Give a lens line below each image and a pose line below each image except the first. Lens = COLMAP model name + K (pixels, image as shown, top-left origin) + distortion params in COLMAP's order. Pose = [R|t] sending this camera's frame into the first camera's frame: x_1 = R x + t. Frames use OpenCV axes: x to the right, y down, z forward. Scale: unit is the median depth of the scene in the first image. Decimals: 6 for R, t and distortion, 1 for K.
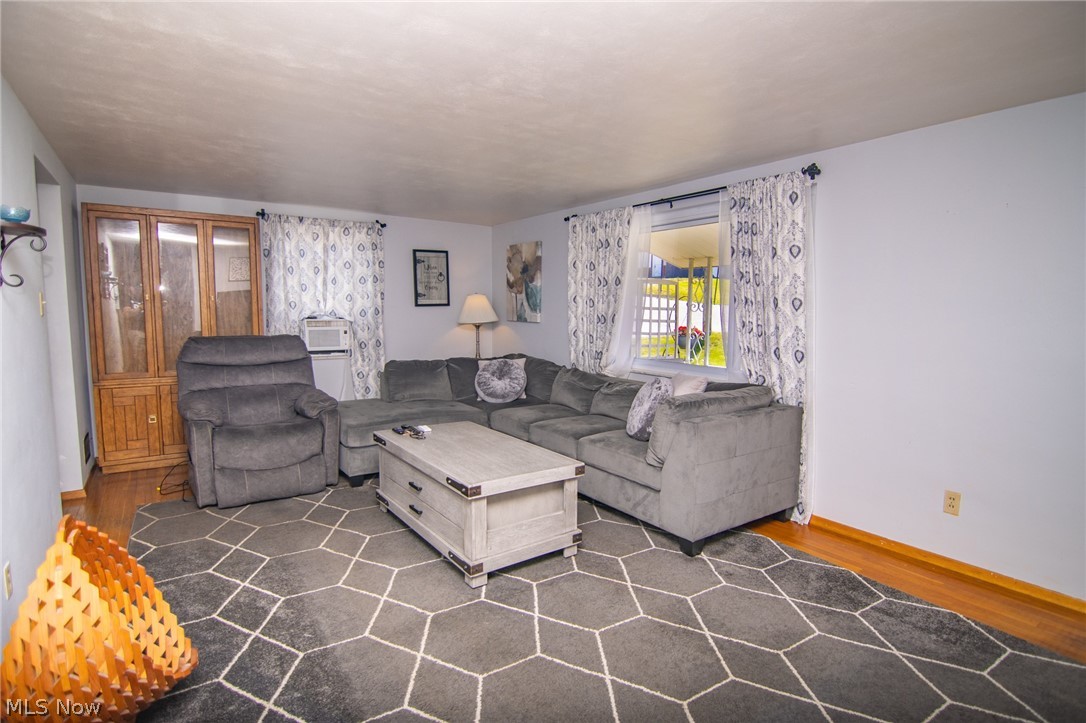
lens RADIAL K [[565.0, 0, 540.0], [0, 565.0, 354.5], [0, 0, 1]] dist [0.000037, -0.000058]
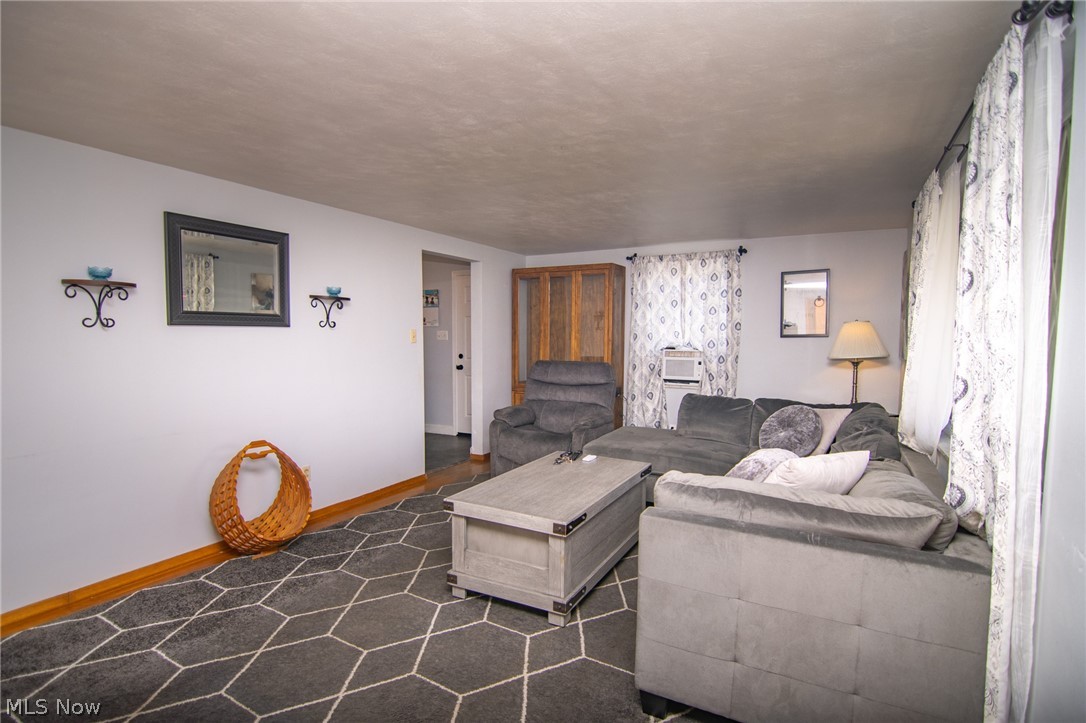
lens RADIAL K [[565.0, 0, 542.4], [0, 565.0, 368.2], [0, 0, 1]] dist [0.000037, -0.000058]
pose [[0.413162, 0.050615, -0.909250, 0.470240], [-0.076917, 0.996826, 0.020539, -0.030831], [0.907403, 0.061450, 0.415744, 0.343009]]
